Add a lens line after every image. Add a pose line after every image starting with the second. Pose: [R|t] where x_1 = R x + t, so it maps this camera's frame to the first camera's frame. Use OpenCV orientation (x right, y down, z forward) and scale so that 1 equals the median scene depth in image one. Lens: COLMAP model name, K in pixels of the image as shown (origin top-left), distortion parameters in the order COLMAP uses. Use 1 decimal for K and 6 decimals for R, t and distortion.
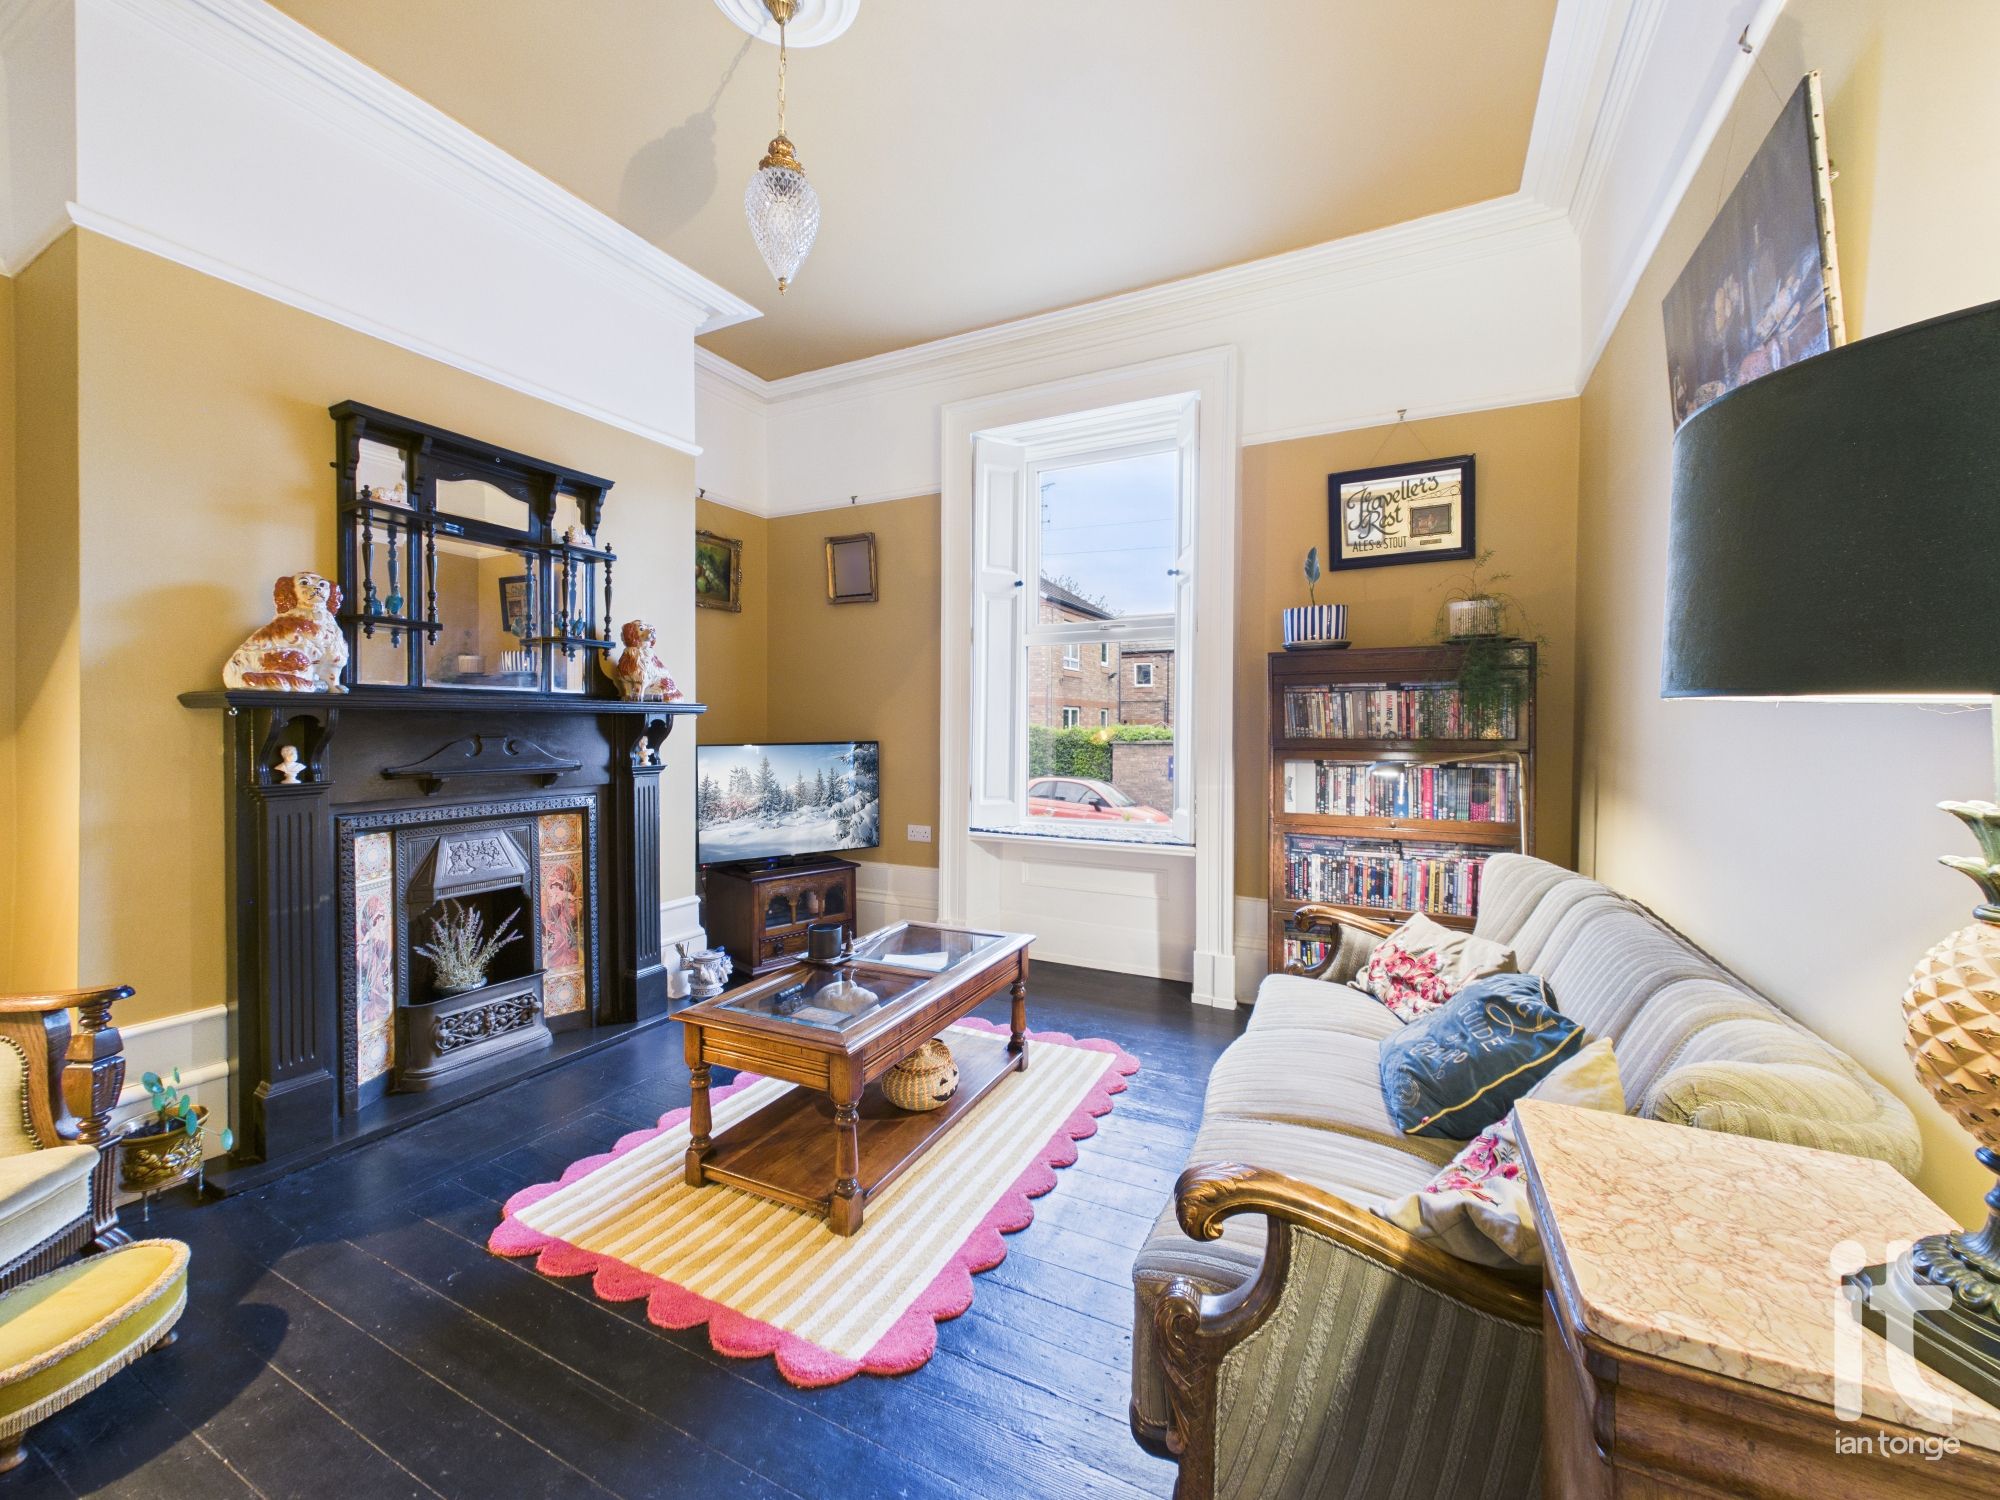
lens RADIAL K [[805.3, 0, 1000.6], [0, 805.3, 739.9], [0, 0, 1]] dist [0.000176, -0.000042]
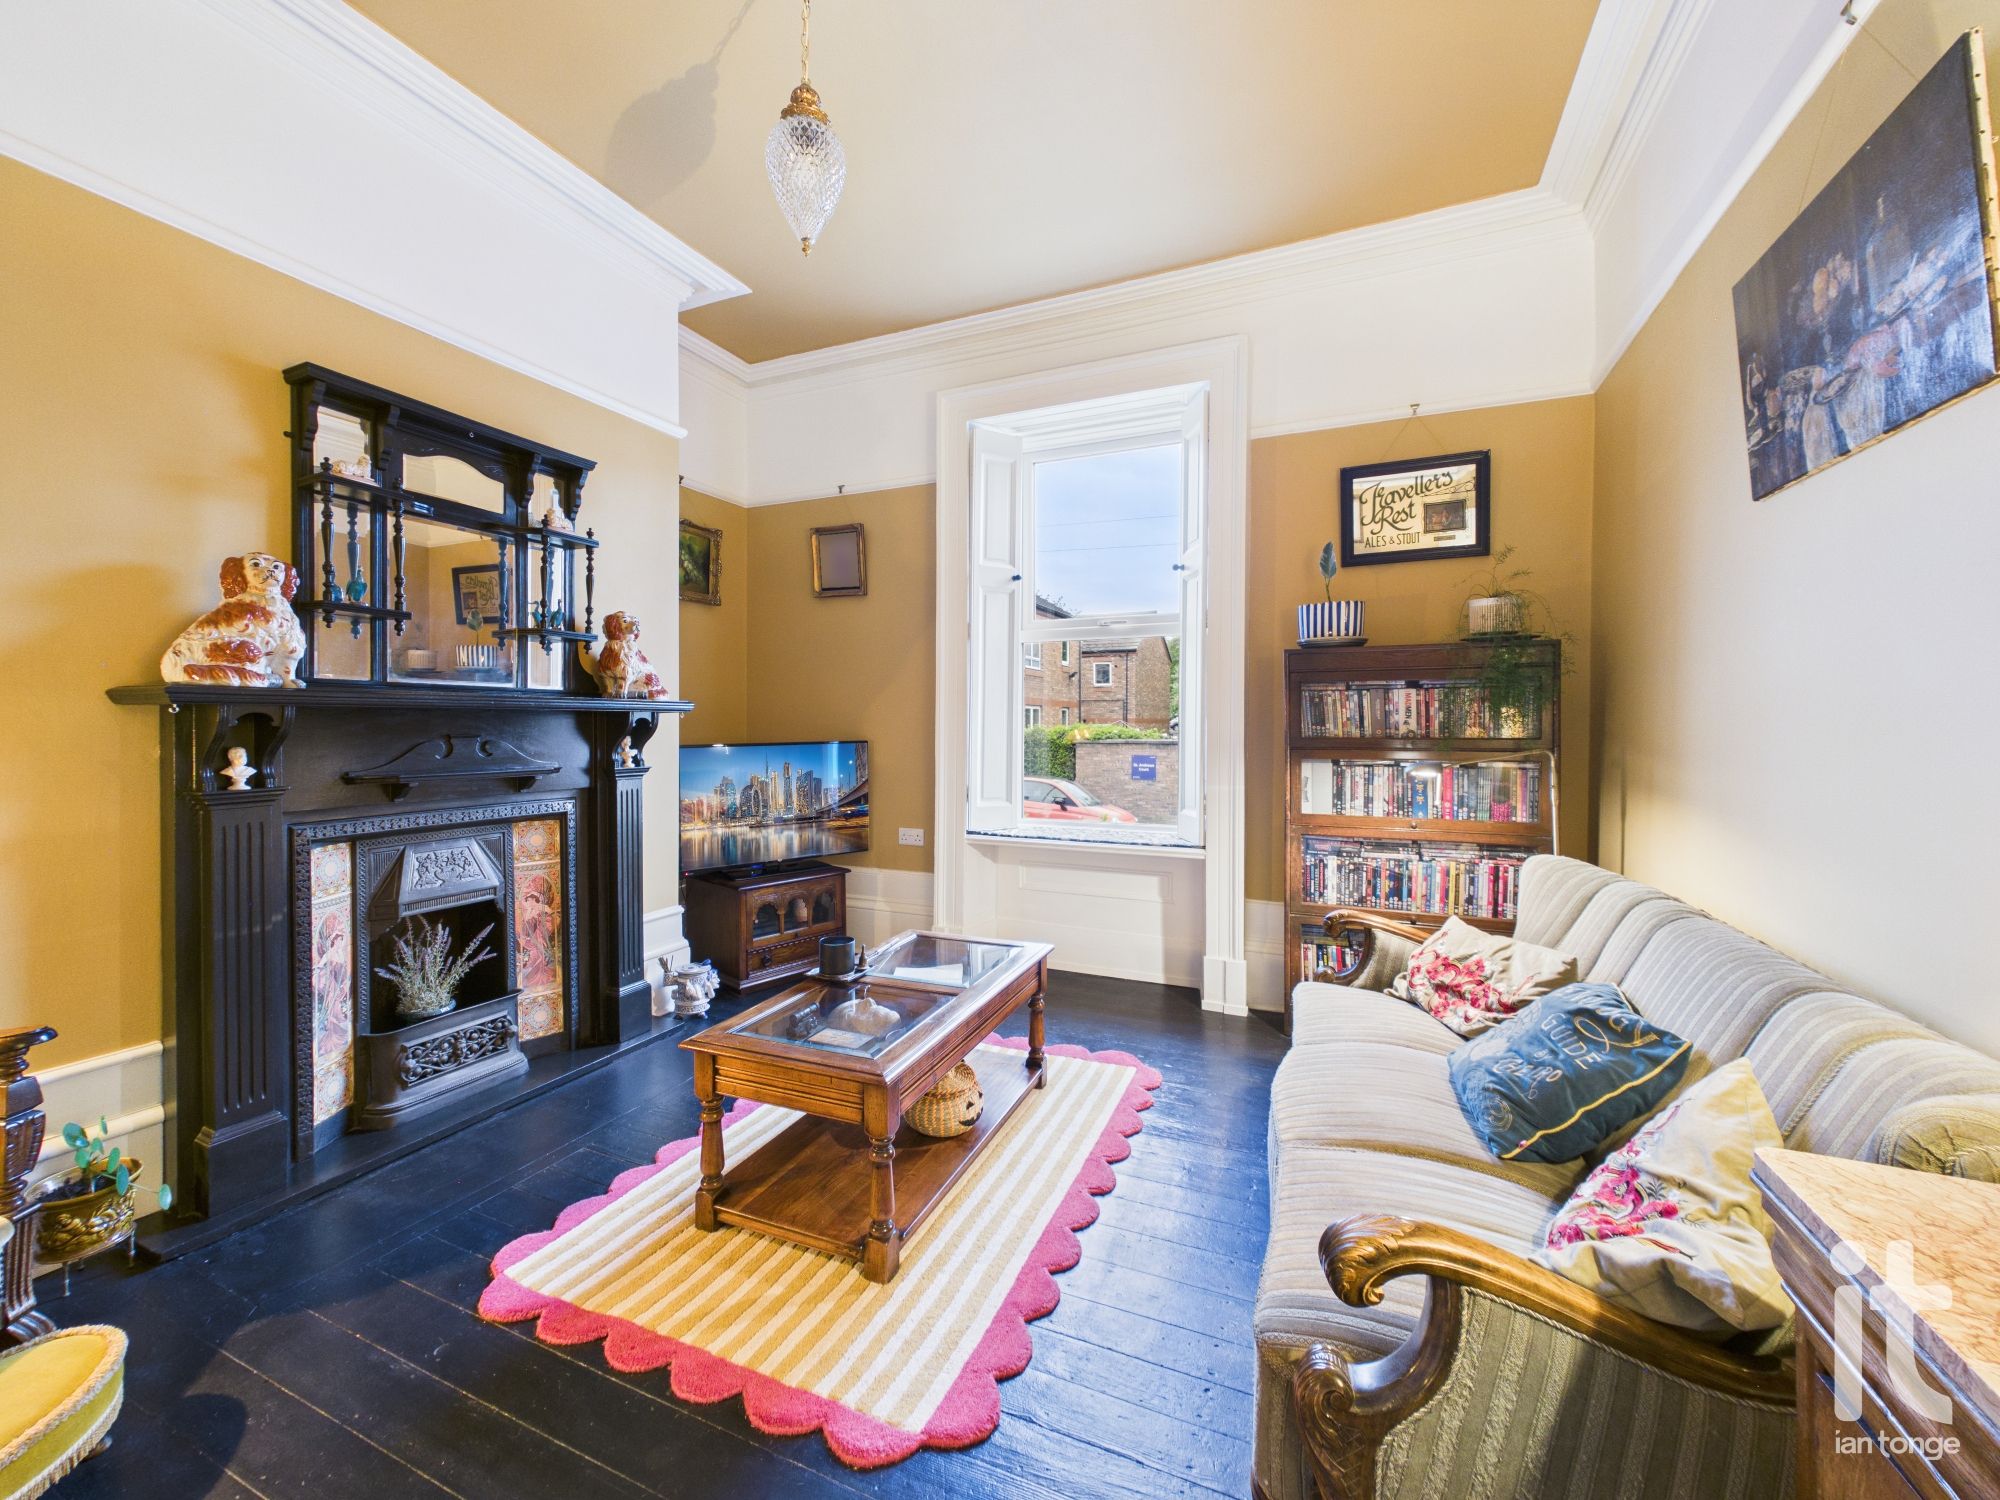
lens RADIAL K [[805.0, 0, 1000.1], [0, 805.0, 735.1], [0, 0, 1]] dist [0.000568, -0.000085]
pose [[0.998452, -0.001161, 0.055610, -0.070093], [0.001434, 0.999987, -0.004856, -0.000588], [-0.055603, 0.004928, 0.998441, 0.050012]]
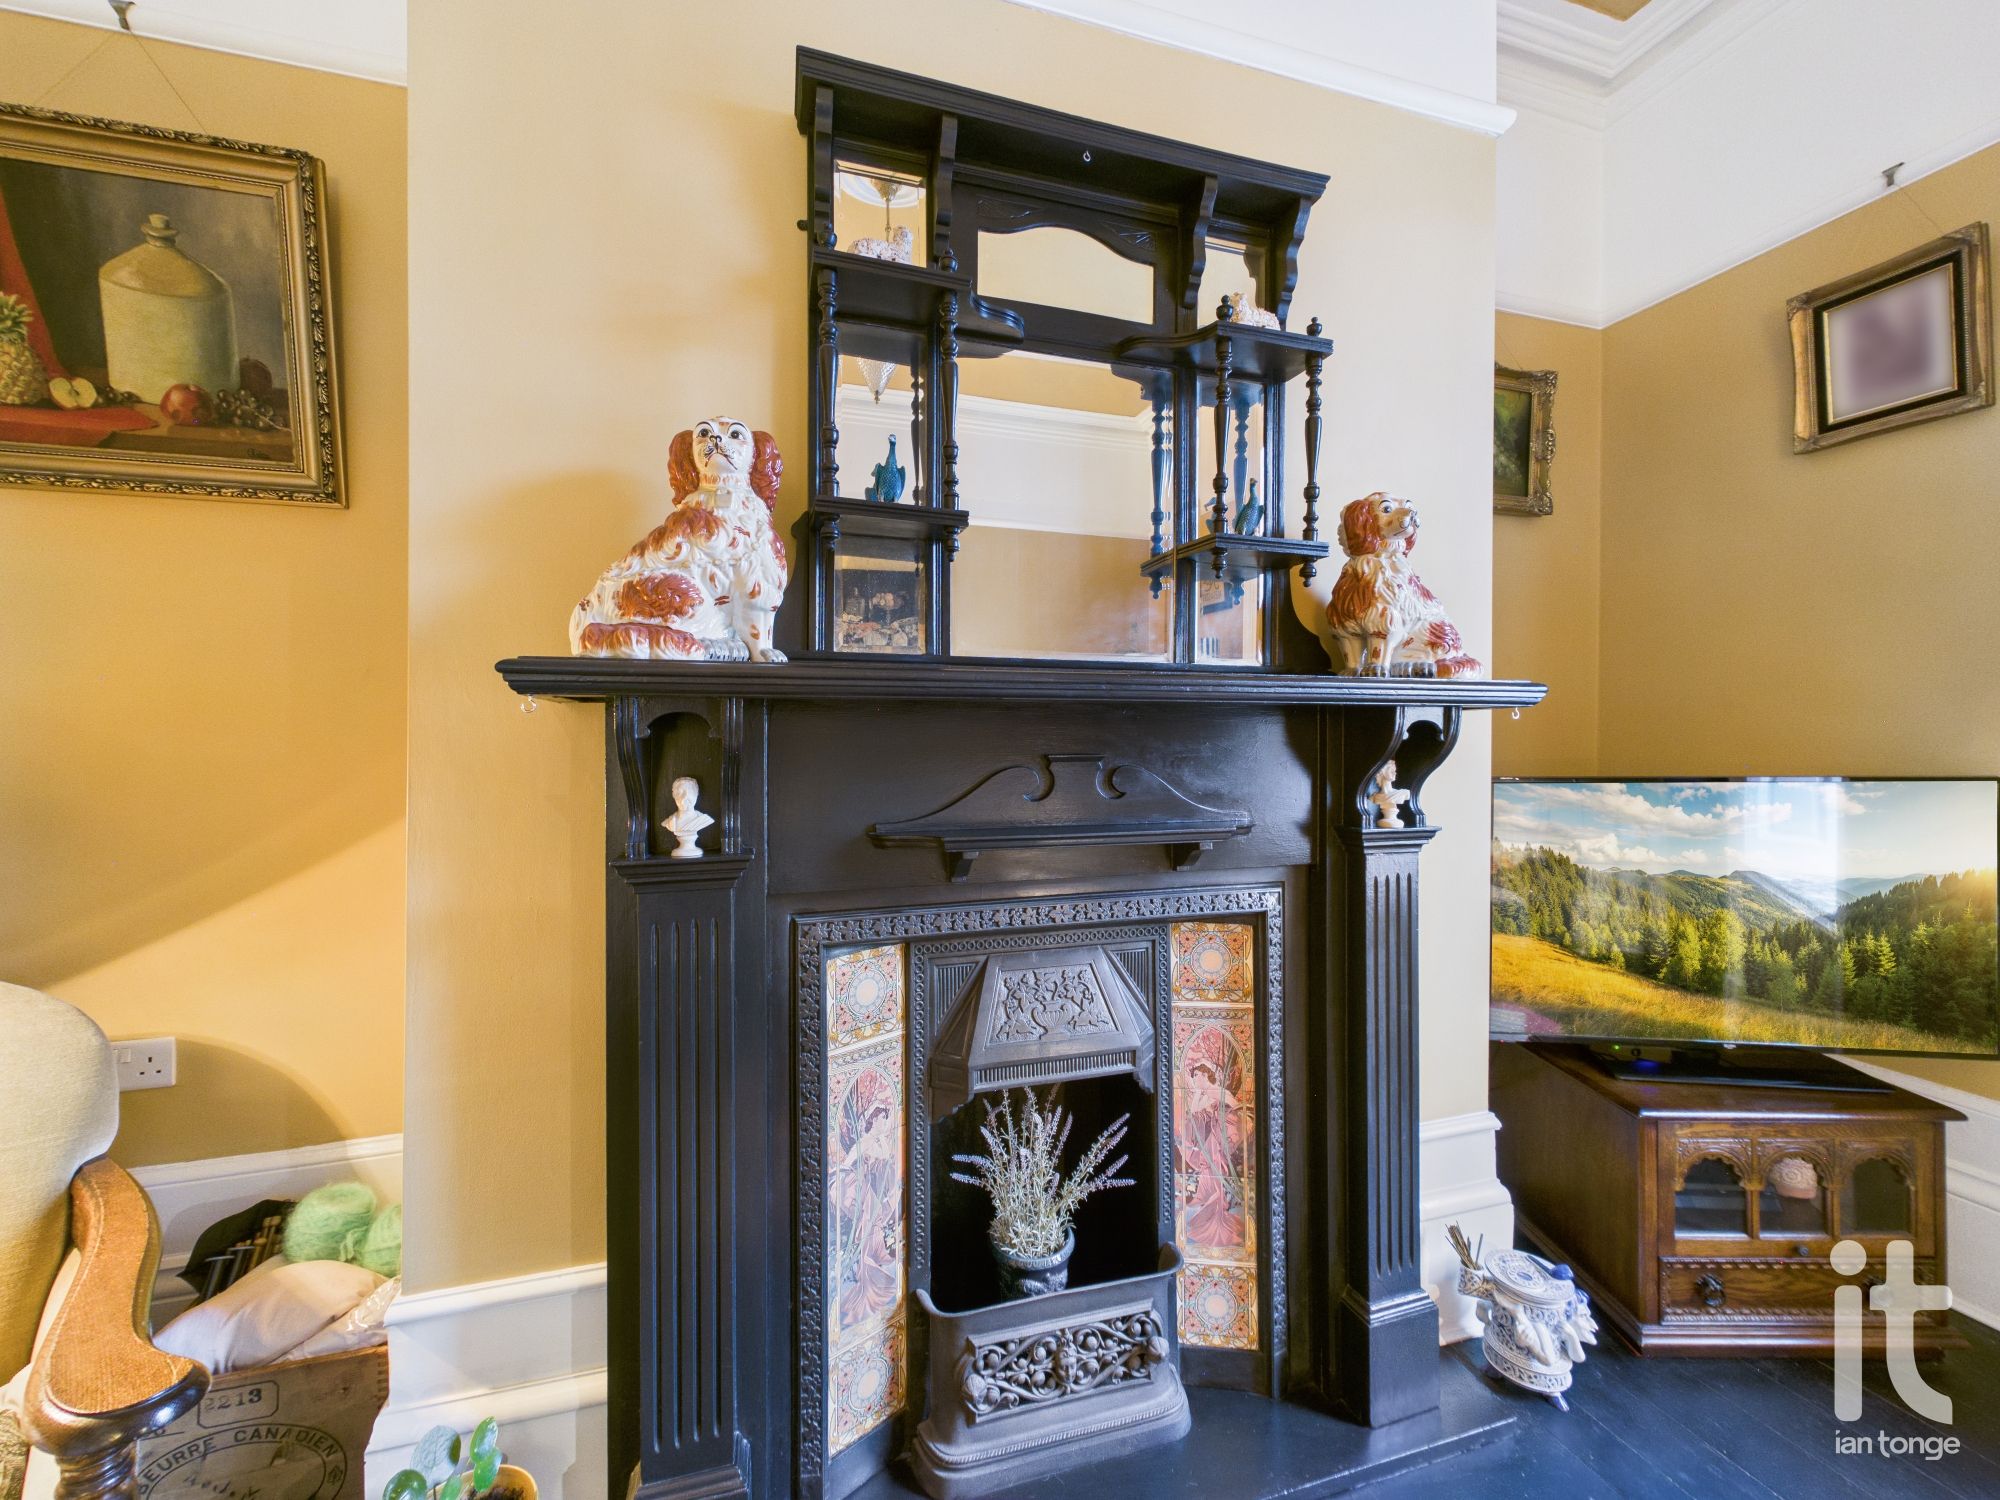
lens RADIAL K [[805.0, 0, 1000.1], [0, 805.0, 735.1], [0, 0, 1]] dist [0.000568, -0.000085]
pose [[0.698324, -0.002350, -0.715778, -0.307738], [-0.012610, 0.999799, -0.015585, -0.009674], [0.715671, 0.019909, 0.698154, 0.605040]]
